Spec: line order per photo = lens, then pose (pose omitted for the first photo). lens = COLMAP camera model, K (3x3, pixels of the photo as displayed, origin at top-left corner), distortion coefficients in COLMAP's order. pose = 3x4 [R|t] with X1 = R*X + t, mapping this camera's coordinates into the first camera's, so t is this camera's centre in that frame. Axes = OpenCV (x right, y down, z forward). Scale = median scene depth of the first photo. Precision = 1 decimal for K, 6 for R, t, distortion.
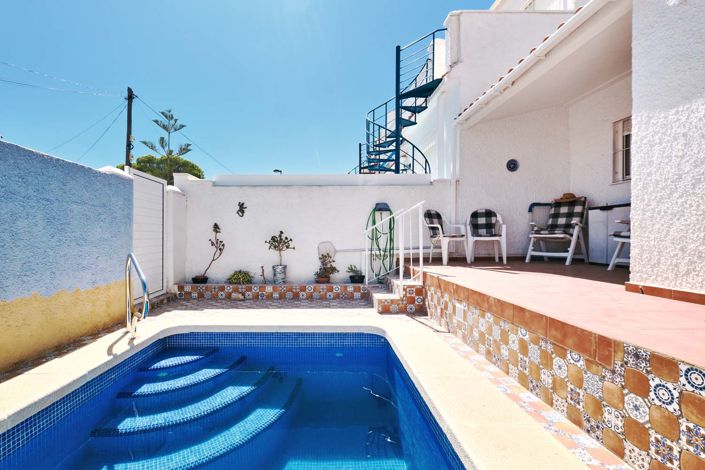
lens RADIAL K [[315.1, 0, 340.0], [0, 315.1, 238.7], [0, 0, 1]] dist [0.000782, -0.000085]
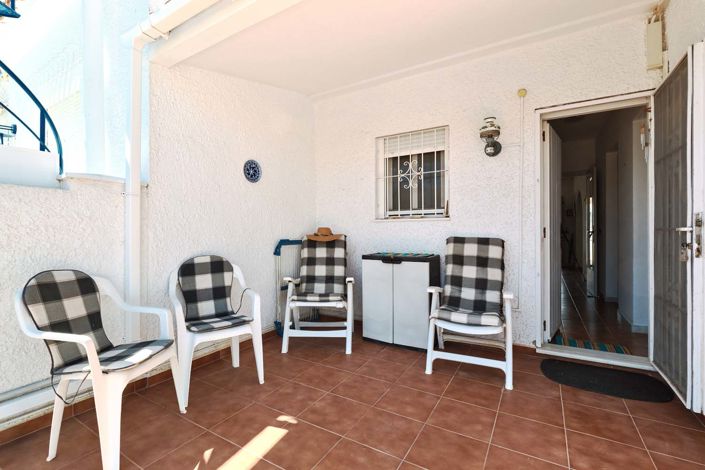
lens RADIAL K [[315.1, 0, 340.0], [0, 315.1, 238.7], [0, 0, 1]] dist [0.000782, -0.000085]
pose [[0.569236, -0.002587, 0.822170, 0.192057], [0.004923, 0.999988, -0.000262, -0.119404], [-0.822160, 0.004197, 0.569242, 0.589032]]
